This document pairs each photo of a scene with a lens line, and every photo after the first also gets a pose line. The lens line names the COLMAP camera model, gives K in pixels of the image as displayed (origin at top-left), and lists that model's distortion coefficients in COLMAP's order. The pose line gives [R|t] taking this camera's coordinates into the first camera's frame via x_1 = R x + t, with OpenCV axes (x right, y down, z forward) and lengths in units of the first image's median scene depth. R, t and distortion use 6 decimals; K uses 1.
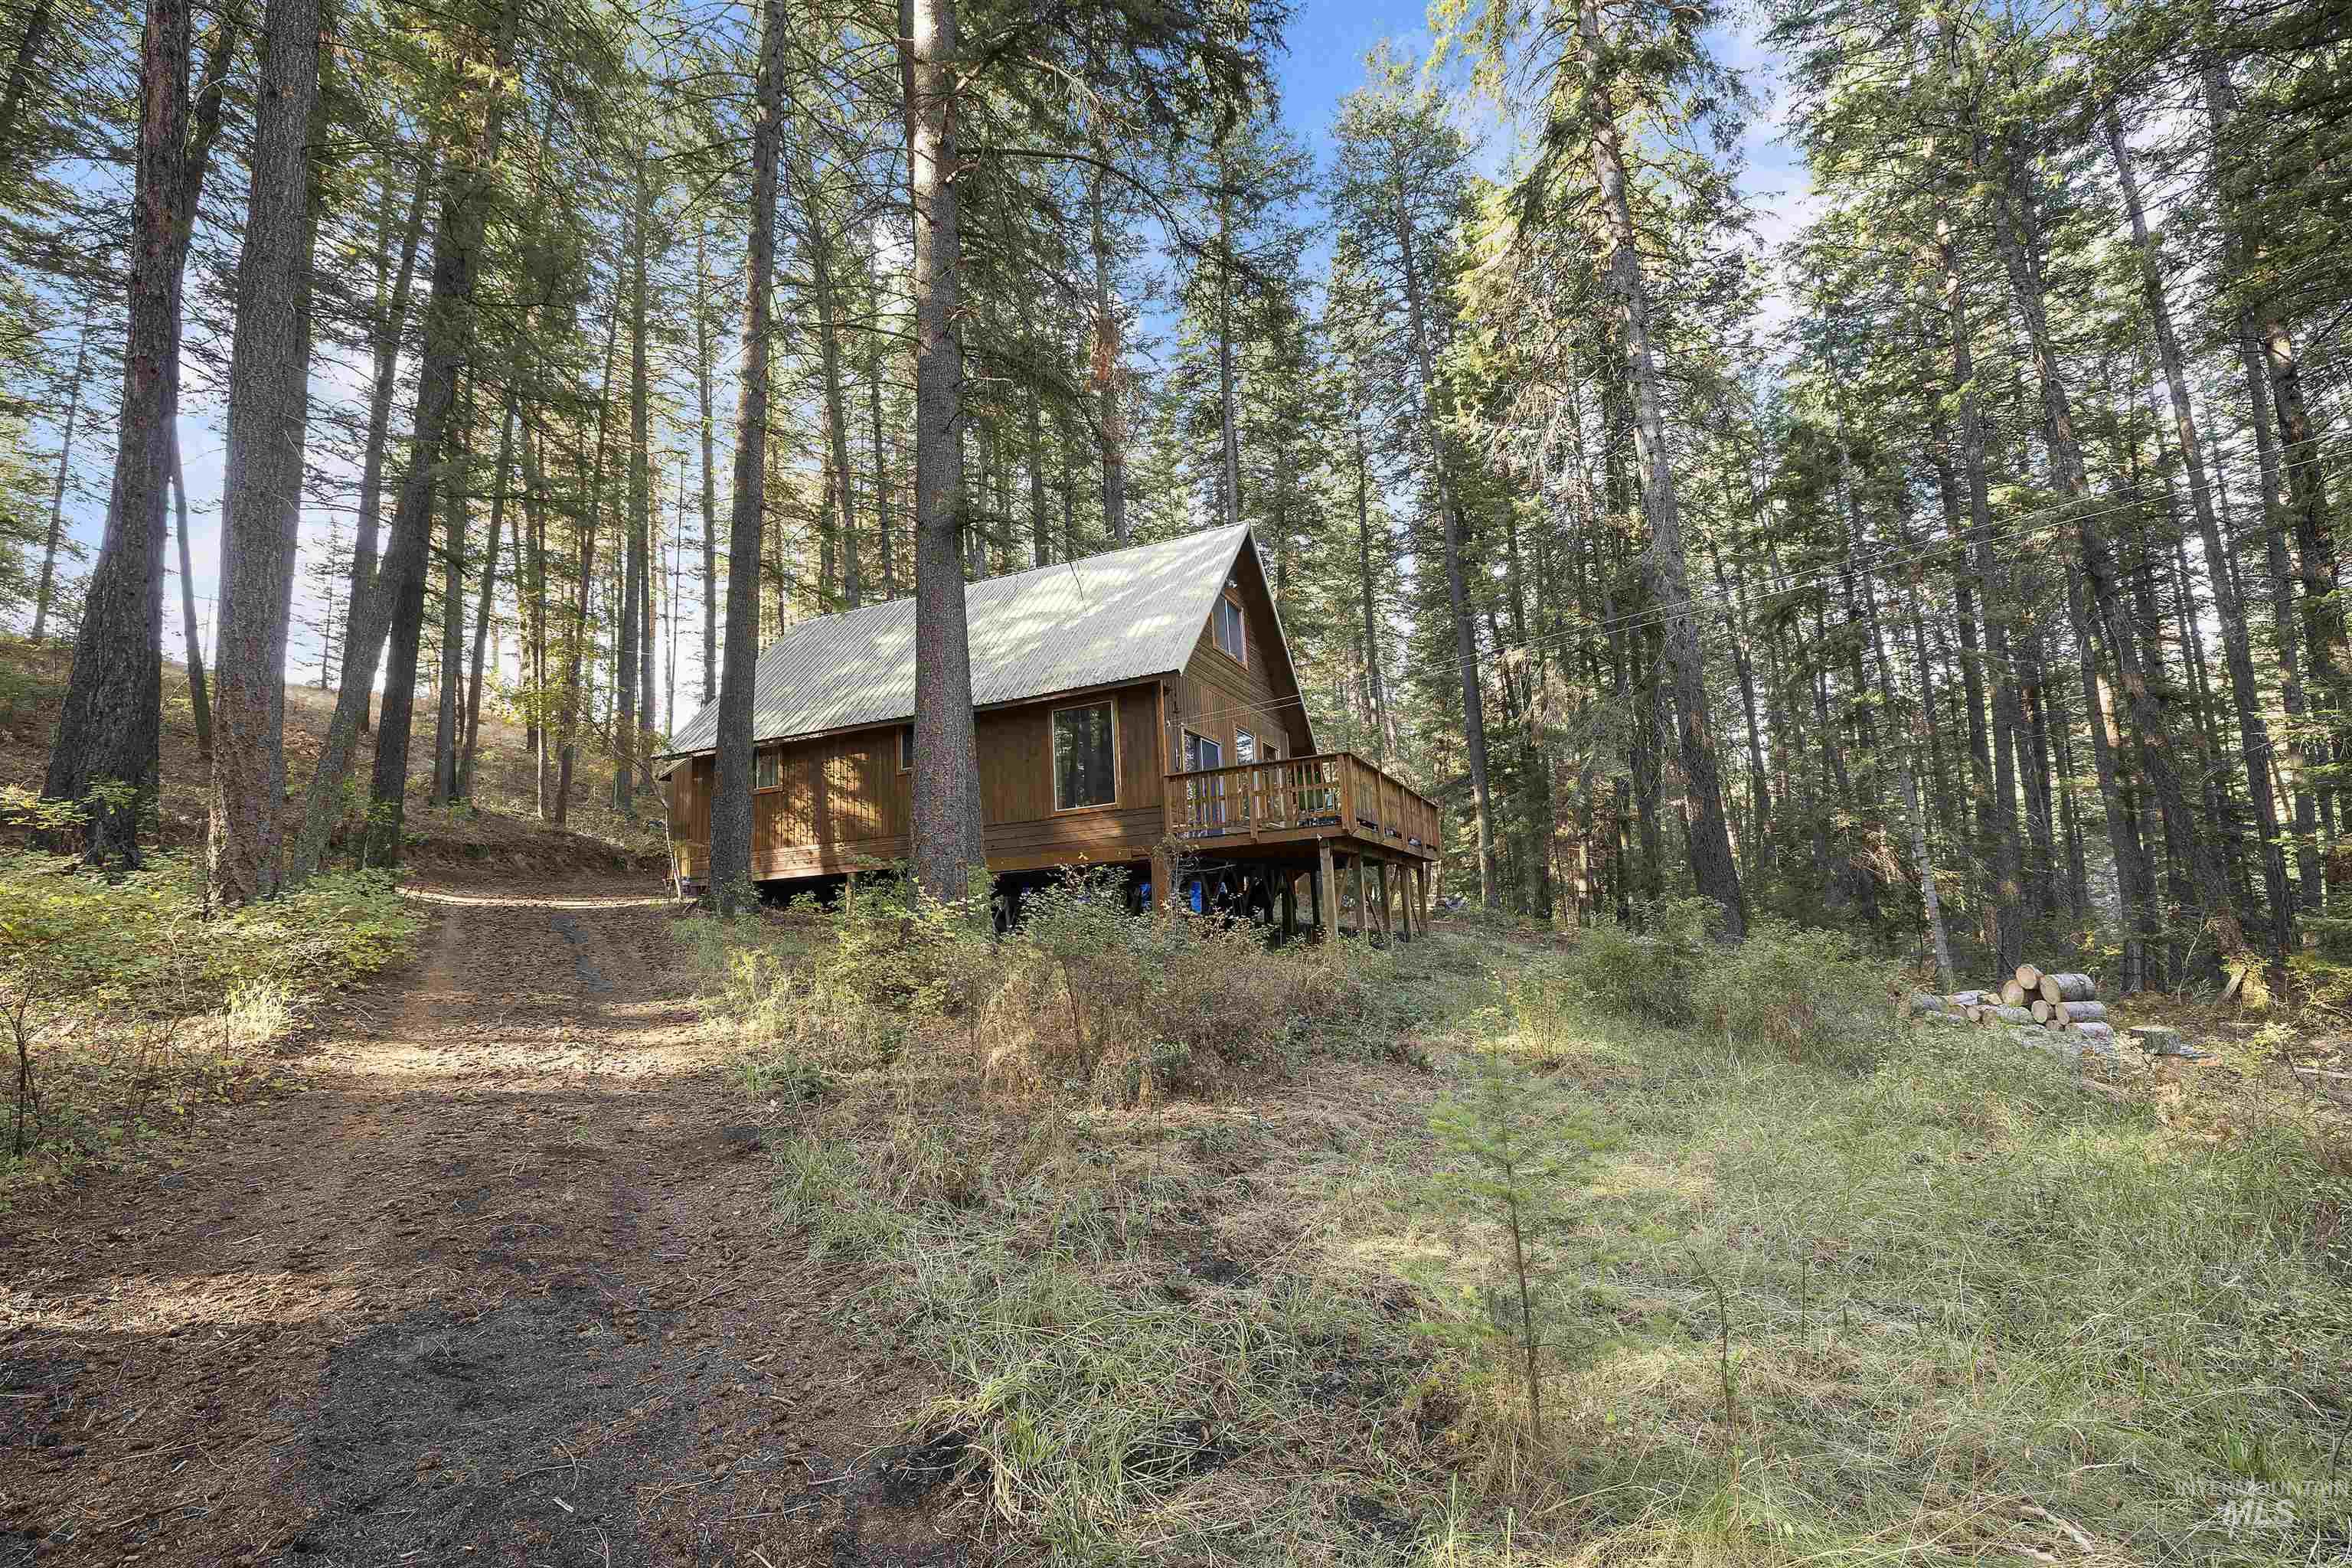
lens RADIAL K [[935.4, 0, 1176.0], [0, 935.4, 784.0], [0, 0, 1]] dist [-0.014806, 0.000046]
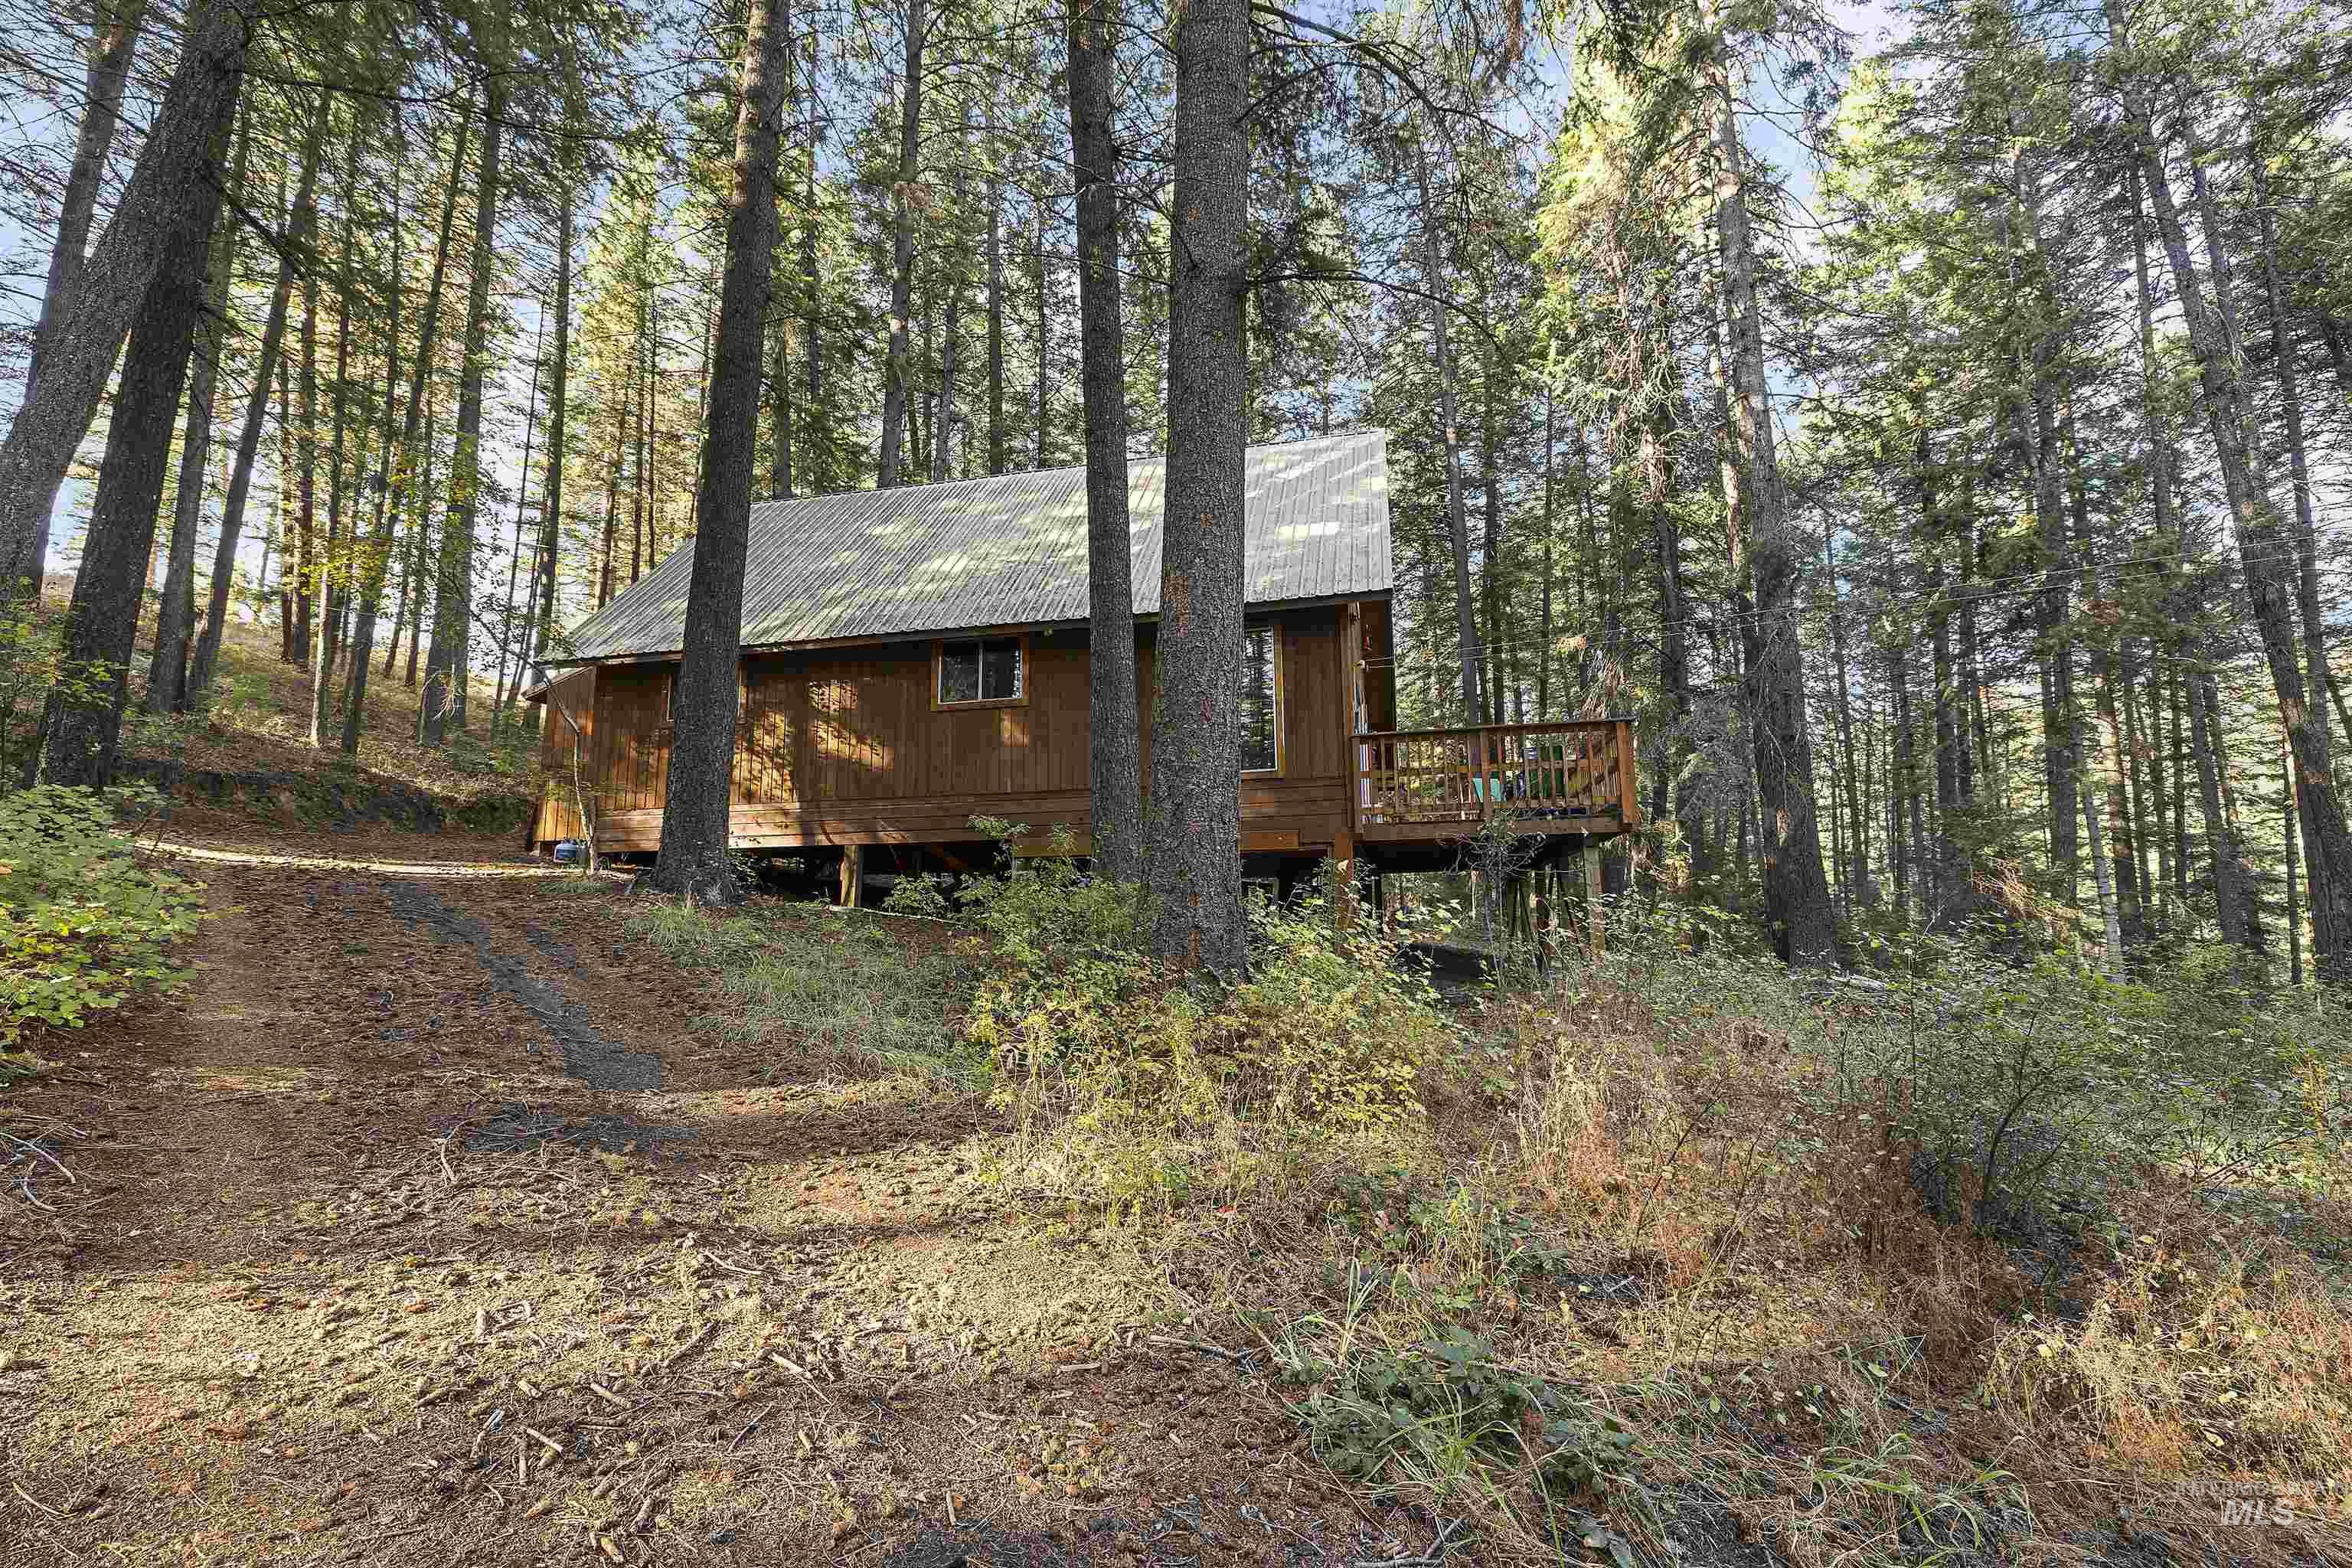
lens RADIAL K [[935.4, 0, 1176.0], [0, 935.4, 784.0], [0, 0, 1]] dist [-0.014806, 0.000046]
pose [[0.981364, 0.061770, 0.181959, -0.229128], [-0.063466, 0.997978, 0.003511, 0.031456], [-0.181374, -0.014994, 0.983300, 0.251462]]
